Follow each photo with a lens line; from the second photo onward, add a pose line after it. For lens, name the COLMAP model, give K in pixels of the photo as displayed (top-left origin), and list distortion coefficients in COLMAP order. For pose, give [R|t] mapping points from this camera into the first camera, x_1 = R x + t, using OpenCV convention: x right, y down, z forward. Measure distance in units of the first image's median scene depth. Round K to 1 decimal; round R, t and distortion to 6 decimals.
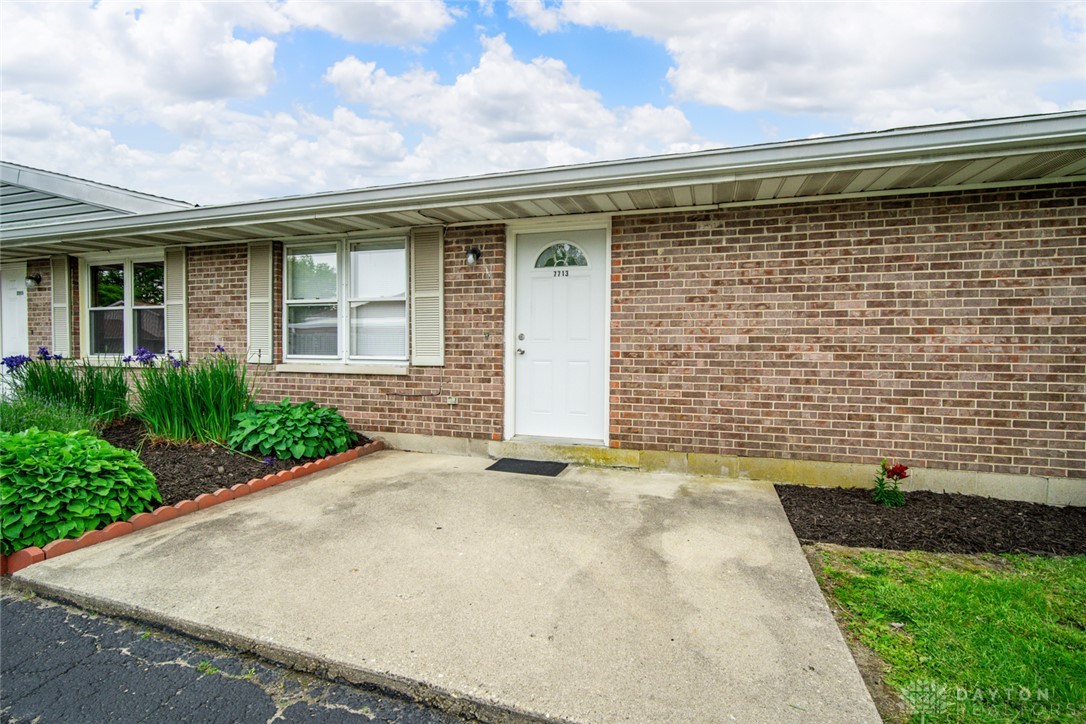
lens RADIAL K [[517.3, 0, 542.4], [0, 517.3, 360.7], [0, 0, 1]] dist [-0.006582, -0.002267]
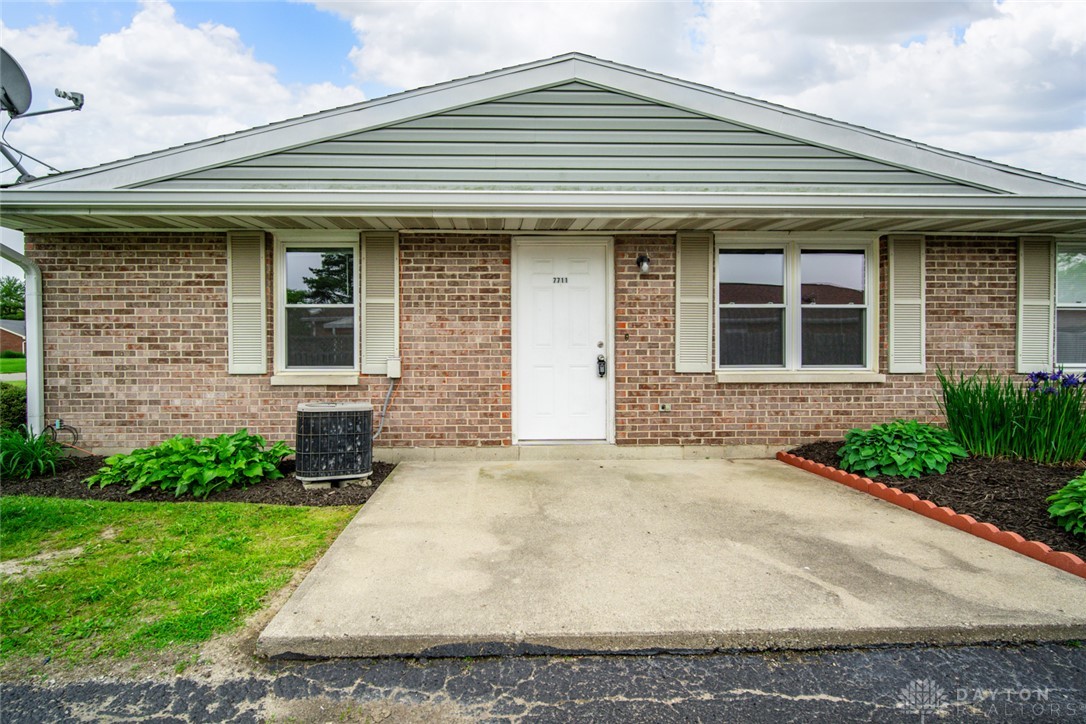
lens RADIAL K [[467.5, 0, 543.0], [0, 467.5, 363.1], [0, 0, 1]] dist [-0.002284, -0.000186]
pose [[0.939854, -0.014363, 0.341275, -1.541170], [0.016456, 0.999859, -0.003238, -0.022796], [-0.341181, 0.008659, 0.939958, 0.508532]]
